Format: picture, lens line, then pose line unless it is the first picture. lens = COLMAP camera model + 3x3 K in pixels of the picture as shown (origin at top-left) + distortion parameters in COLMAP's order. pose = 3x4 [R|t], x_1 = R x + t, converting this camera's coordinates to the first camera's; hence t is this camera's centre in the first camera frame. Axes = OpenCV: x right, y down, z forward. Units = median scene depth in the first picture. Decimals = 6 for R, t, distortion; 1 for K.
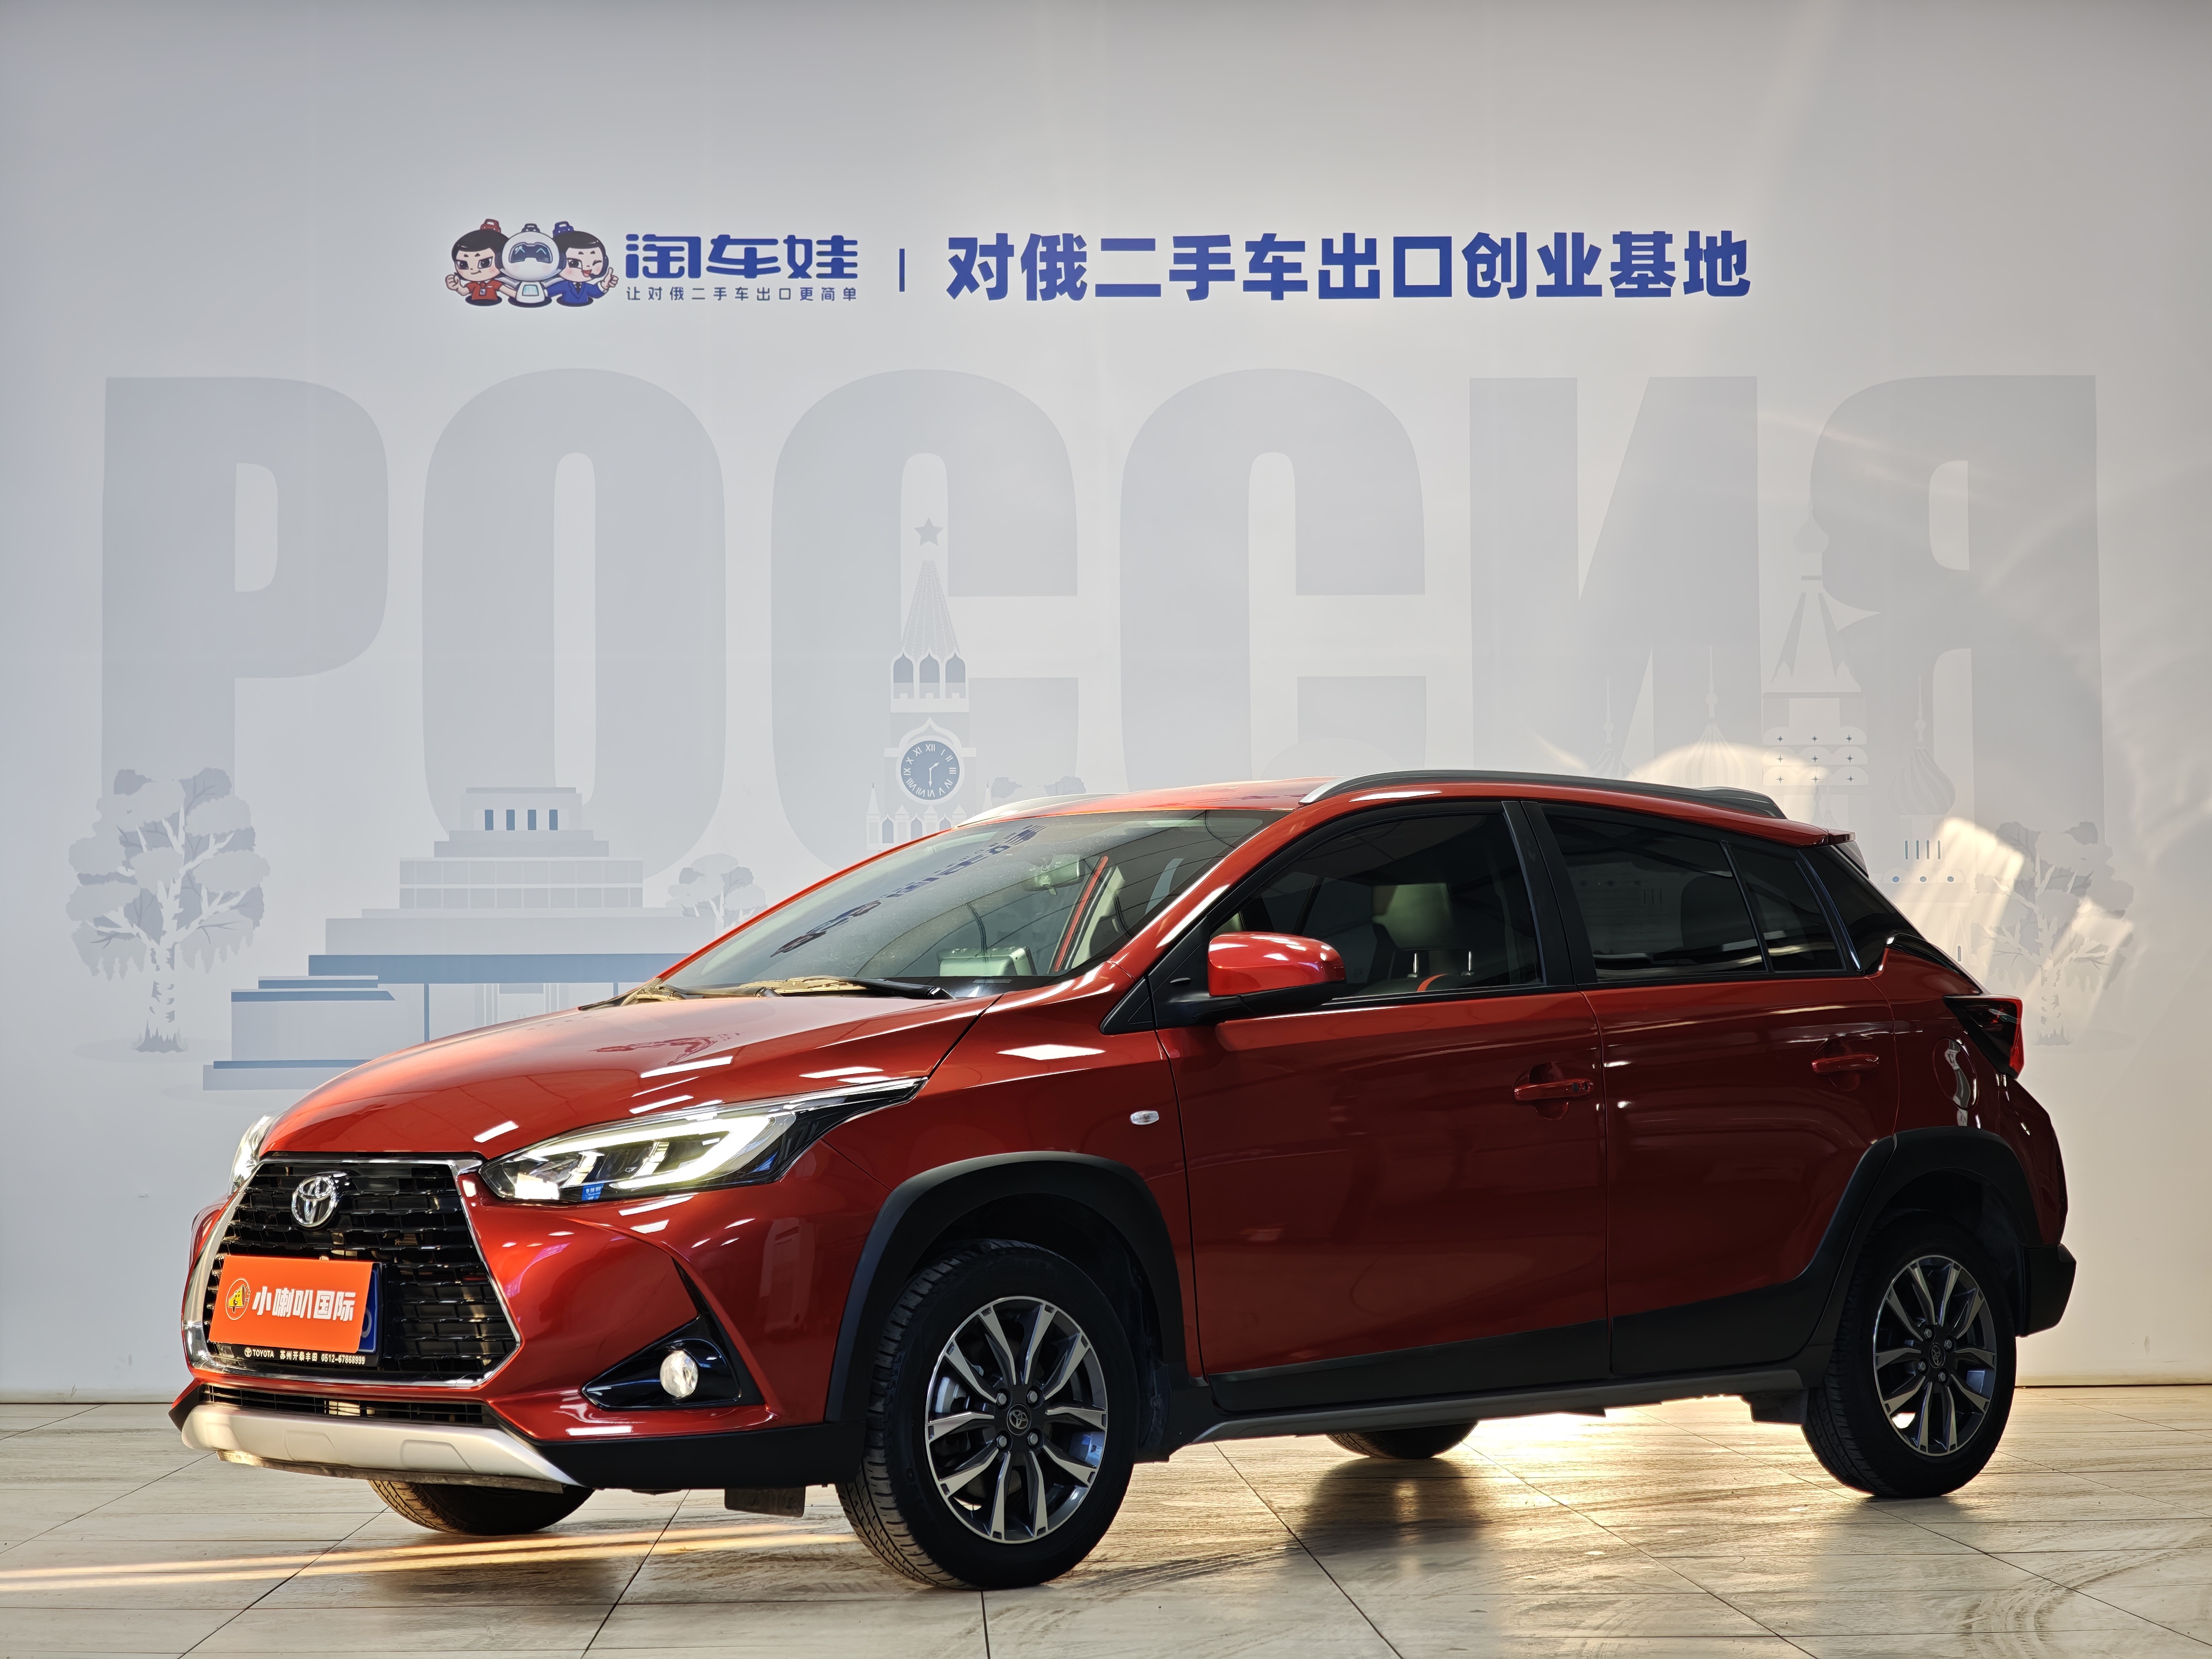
lens RADIAL K [[4530.3, 0, 1106.0], [0, 4530.3, 829.5], [0, 0, 1]] dist [-0.091075, -0.377524]
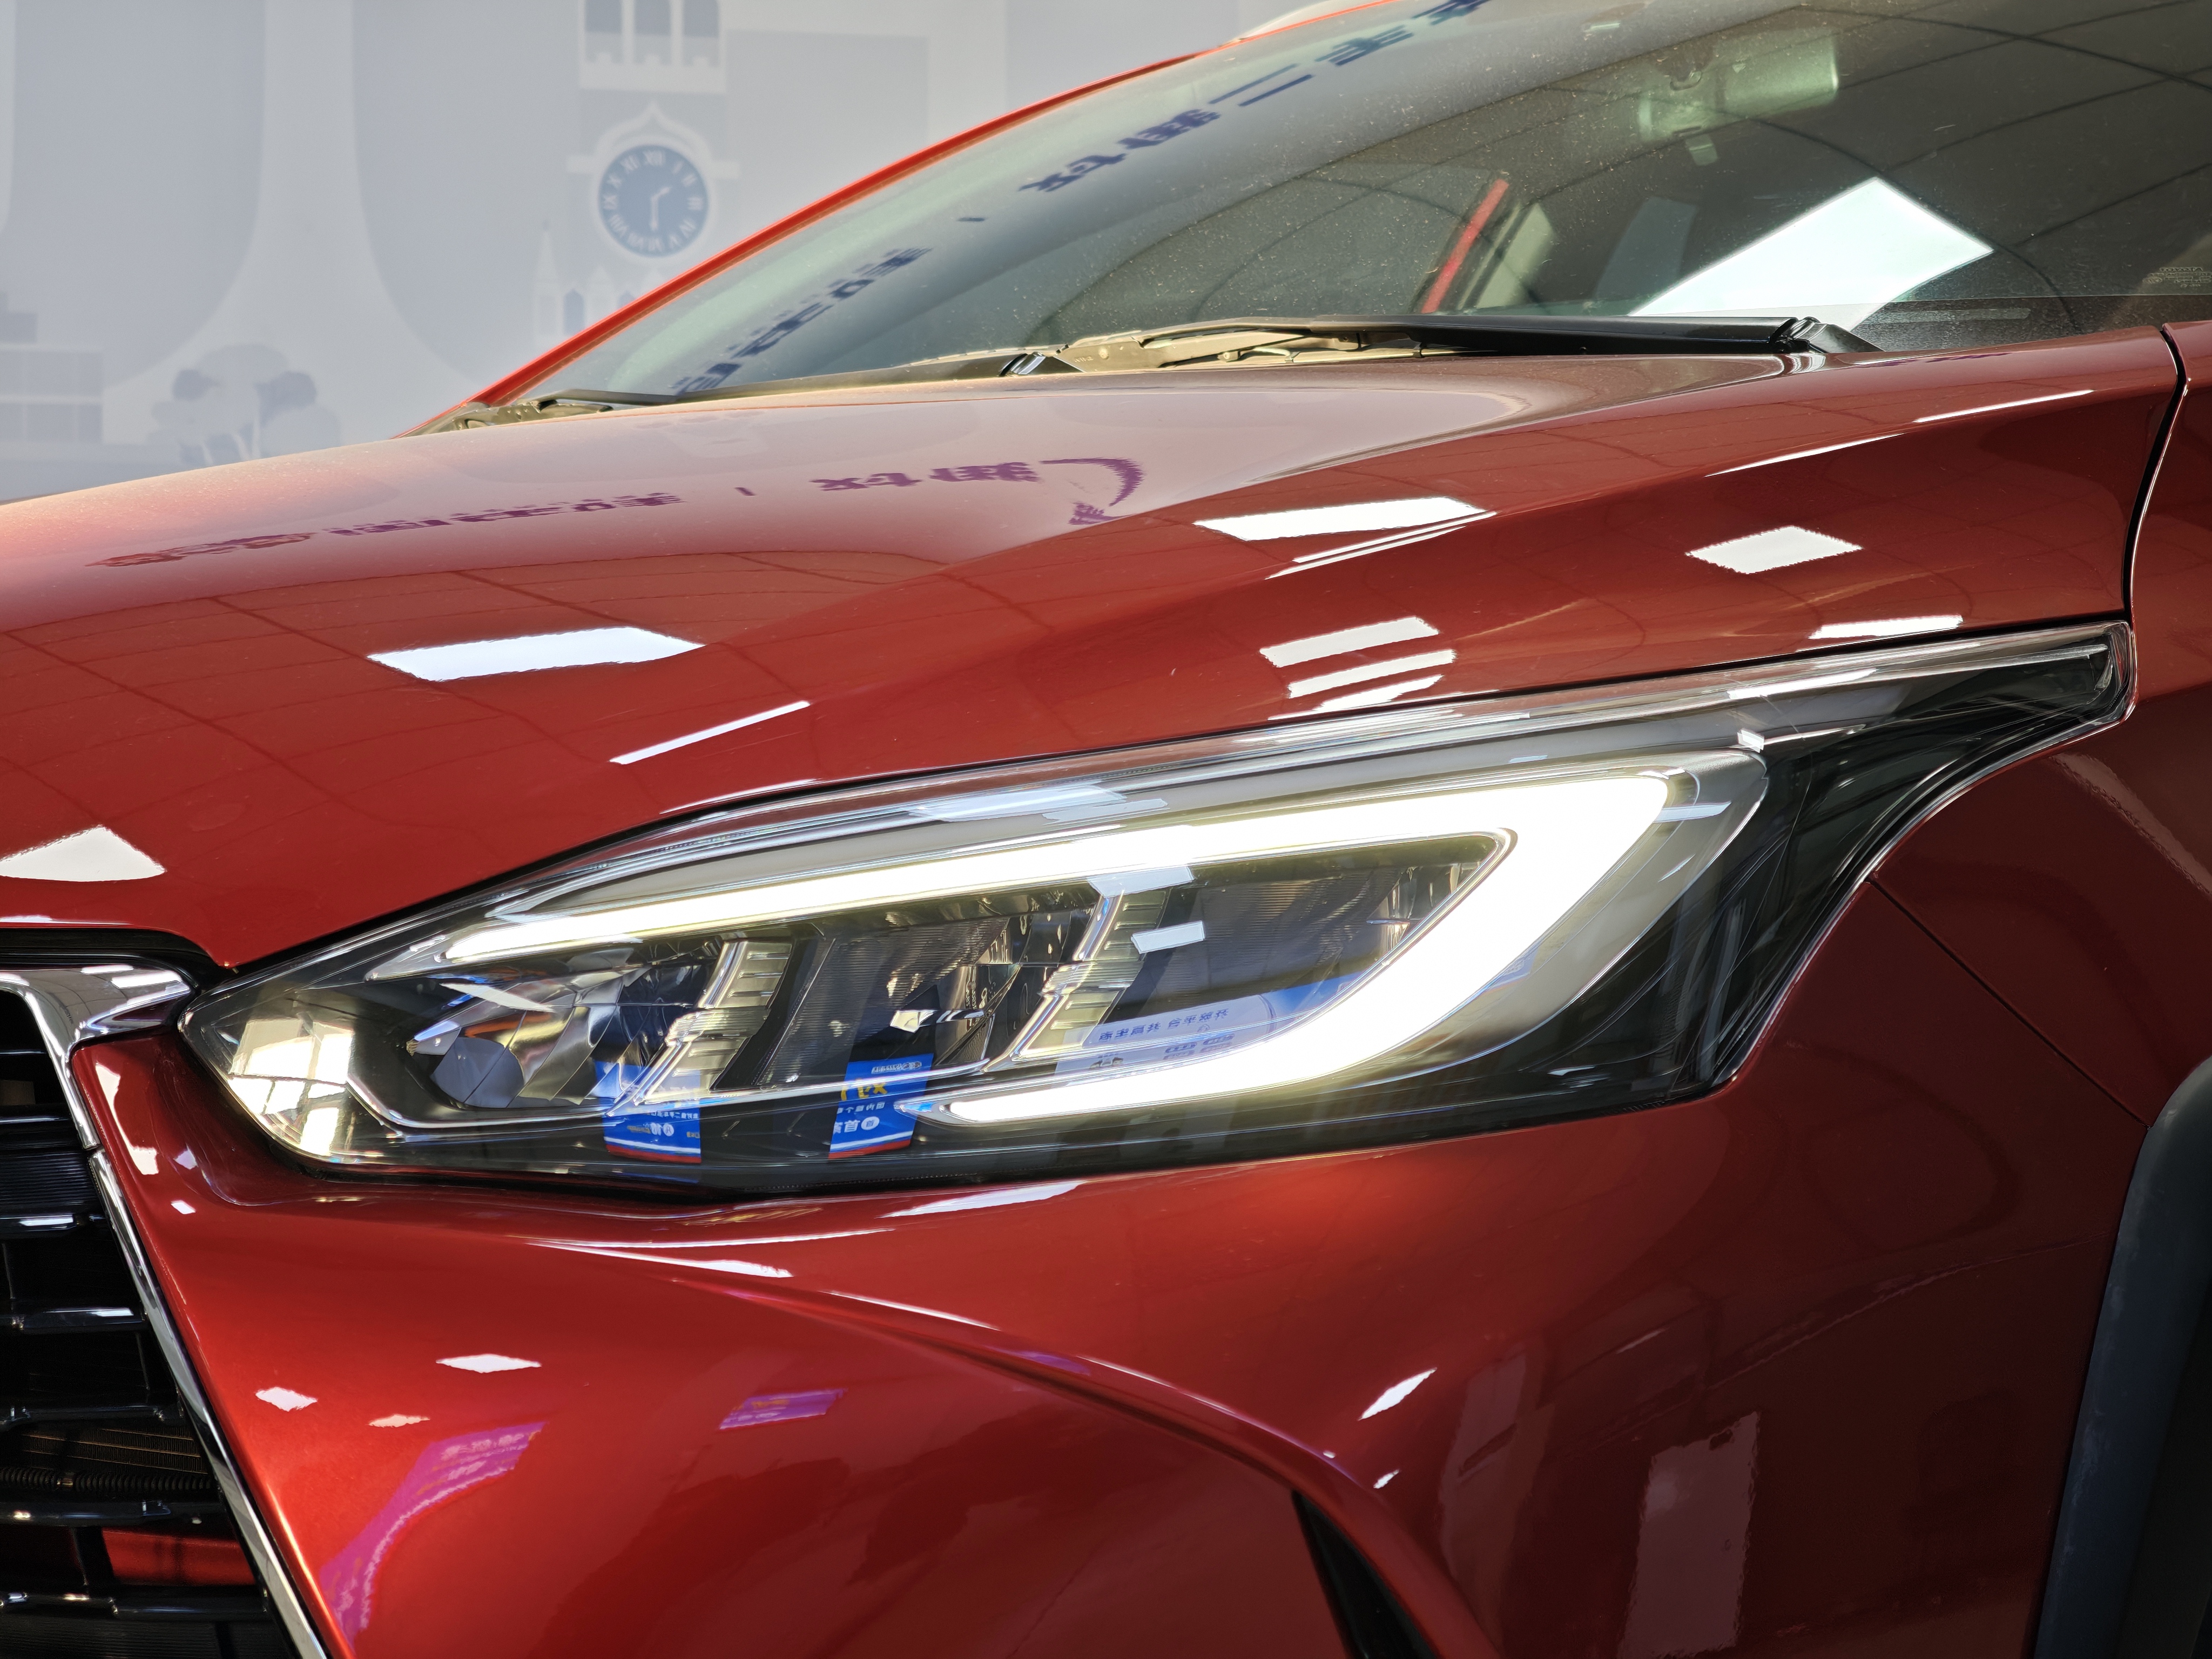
lens RADIAL K [[4530.3, 0, 1106.0], [0, 4530.3, 829.5], [0, 0, 1]] dist [-0.091075, -0.377524]
pose [[0.983490, 0.008924, 0.180745, -0.082067], [-0.017771, 0.998718, 0.047391, 0.034129], [-0.180090, -0.049821, 0.982388, 0.481943]]
